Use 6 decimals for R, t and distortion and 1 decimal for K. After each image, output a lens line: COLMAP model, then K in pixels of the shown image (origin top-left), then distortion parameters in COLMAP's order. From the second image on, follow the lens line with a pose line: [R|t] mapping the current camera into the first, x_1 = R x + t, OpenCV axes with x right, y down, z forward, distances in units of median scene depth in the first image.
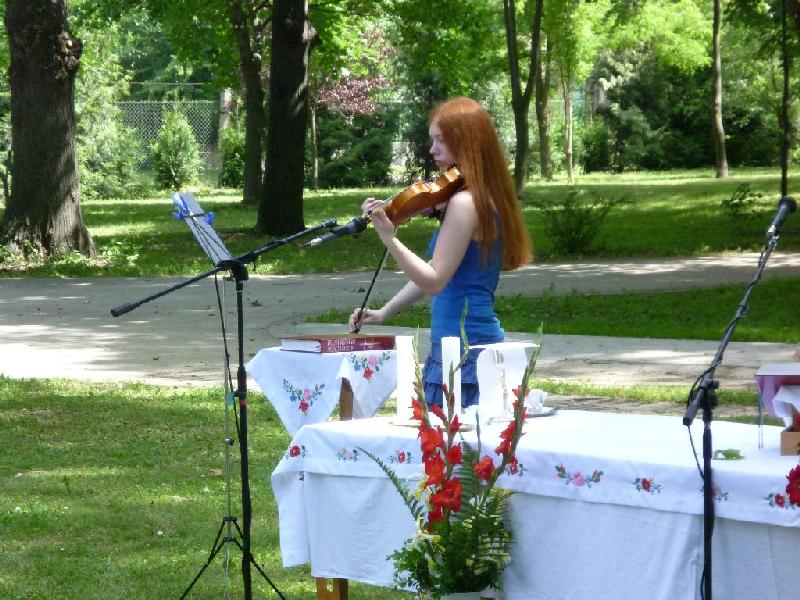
lens RADIAL K [[3246.3, 0, 400.0], [0, 3246.3, 300.0], [0, 0, 1]] dist [0.077859, 1.971418]
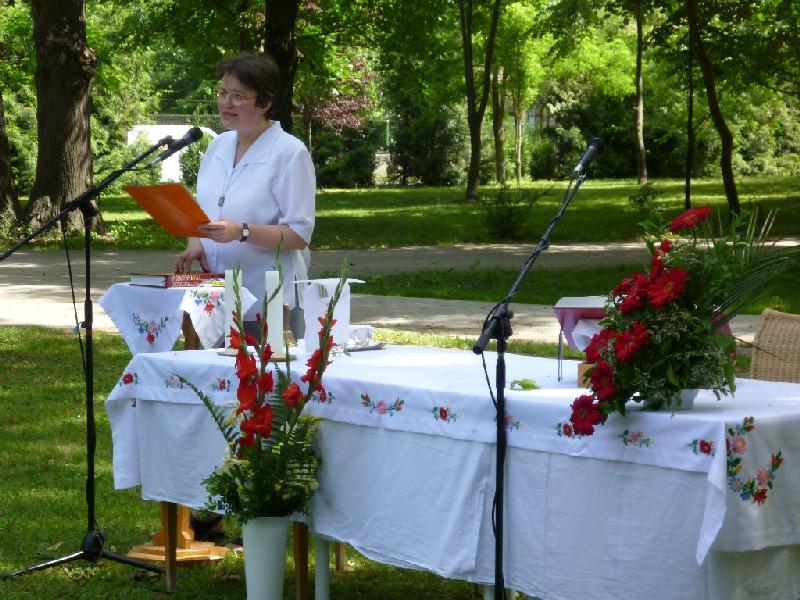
lens RADIAL K [[2534.6, 0, 400.0], [0, 2534.6, 300.0], [0, 0, 1]] dist [0.152485, 0.577340]
pose [[0.999816, 0.018172, -0.006065, 0.059307], [-0.018153, 0.999830, 0.003277, 0.017071], [0.006124, -0.003167, 0.999976, 0.186114]]
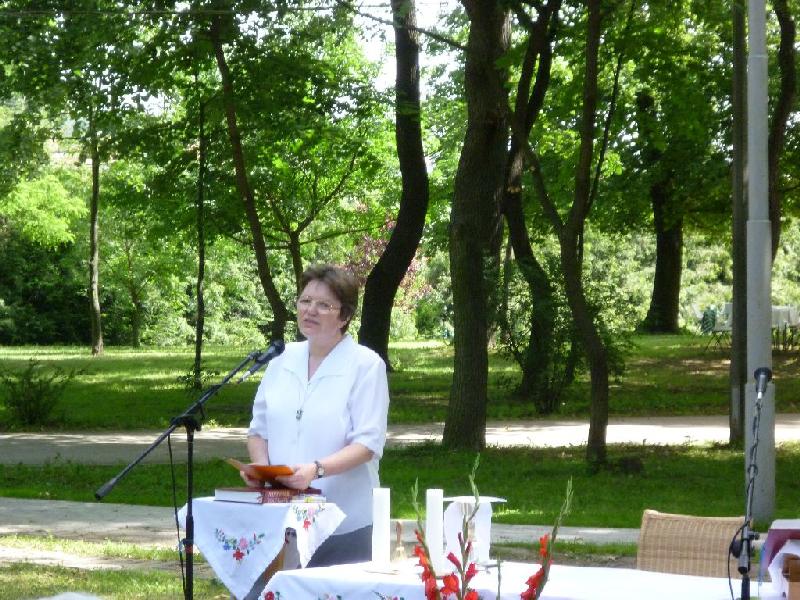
lens RADIAL K [[3313.2, 0, 400.0], [0, 3313.2, 300.0], [0, 0, 1]] dist [0.021119, 1.265618]
pose [[0.968098, 0.036603, 0.247885, -0.257014], [-0.022666, 0.998010, -0.058846, 0.013362], [-0.249545, 0.051350, 0.967001, -0.035945]]
